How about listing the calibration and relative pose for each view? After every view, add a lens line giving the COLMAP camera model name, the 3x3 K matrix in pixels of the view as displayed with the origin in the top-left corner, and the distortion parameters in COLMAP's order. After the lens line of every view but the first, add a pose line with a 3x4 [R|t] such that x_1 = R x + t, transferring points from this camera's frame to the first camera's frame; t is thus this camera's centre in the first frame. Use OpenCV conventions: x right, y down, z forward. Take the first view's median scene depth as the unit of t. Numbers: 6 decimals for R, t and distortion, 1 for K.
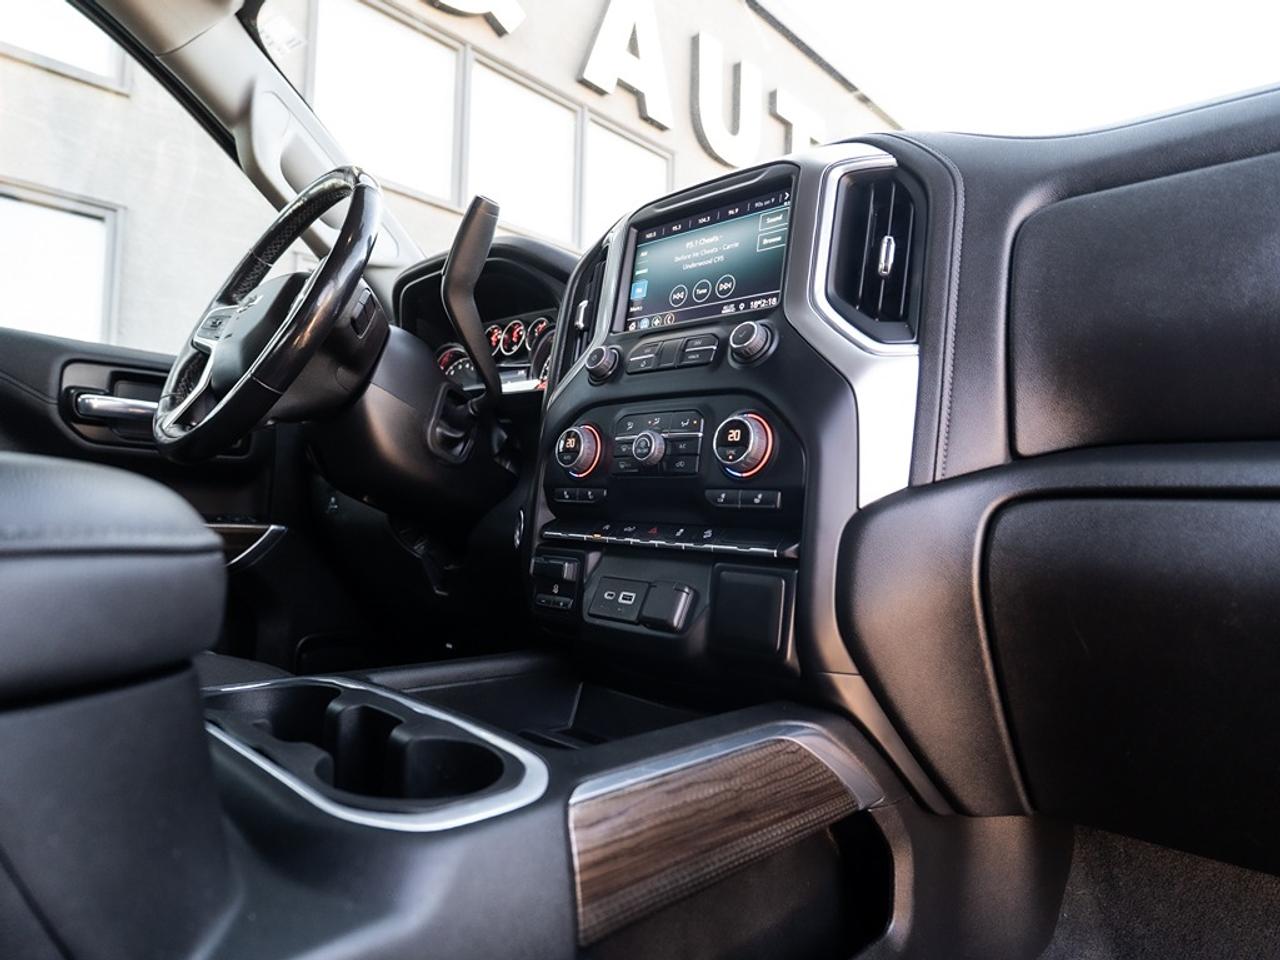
lens RADIAL K [[770.3, 0, 640.0], [0, 770.3, 480.0], [0, 0, 1]] dist [0.002137, 0.000158]
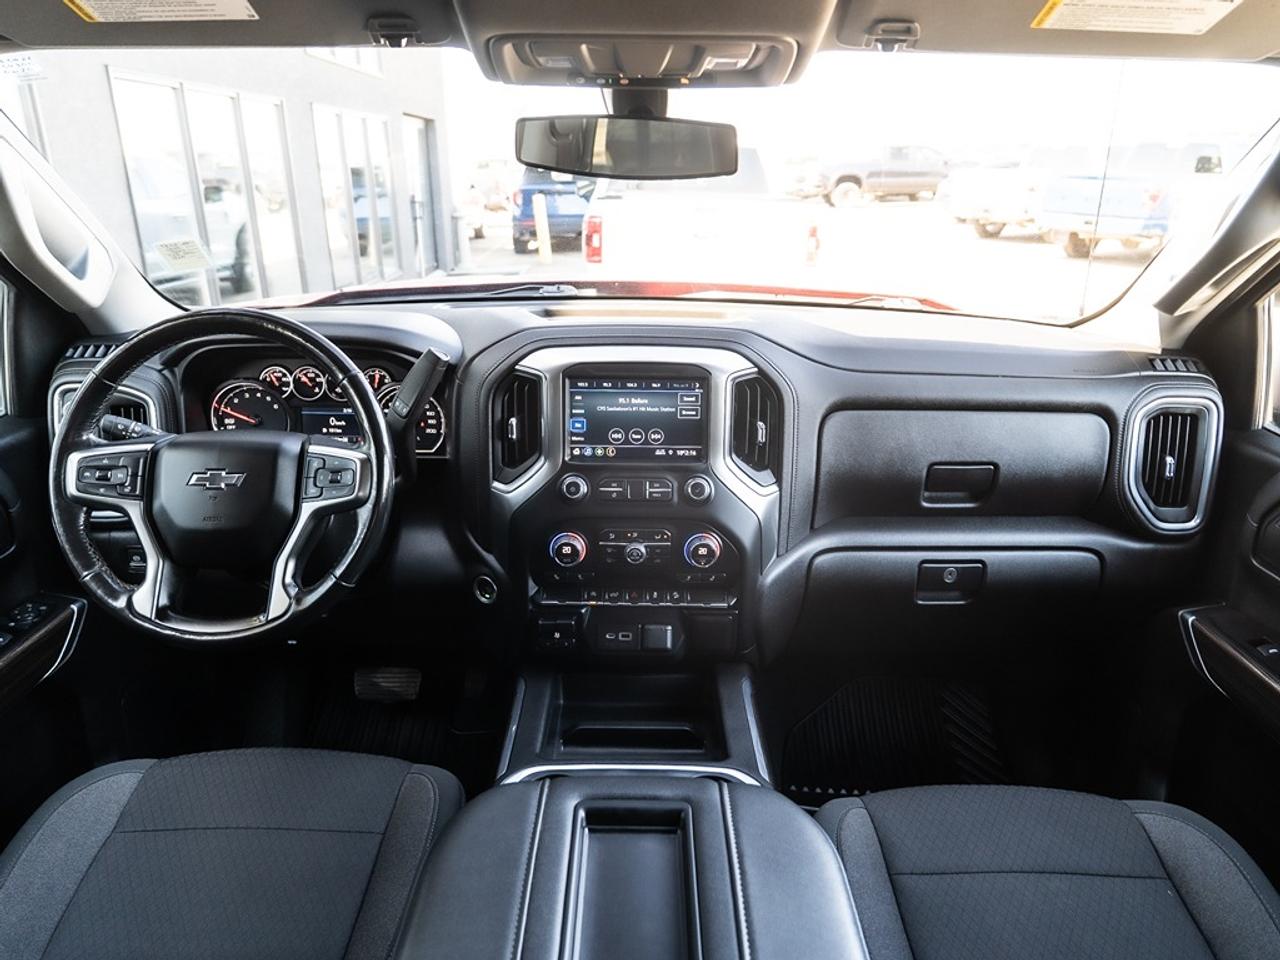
lens RADIAL K [[807.0, 0, 640.0], [0, 807.0, 480.0], [0, 0, 1]] dist [-0.000167, -0.000319]
pose [[0.737509, -0.266711, 0.620440, -0.986574], [-0.004110, 0.916922, 0.399046, -0.854894], [-0.675325, -0.296849, 0.675142, -0.108331]]
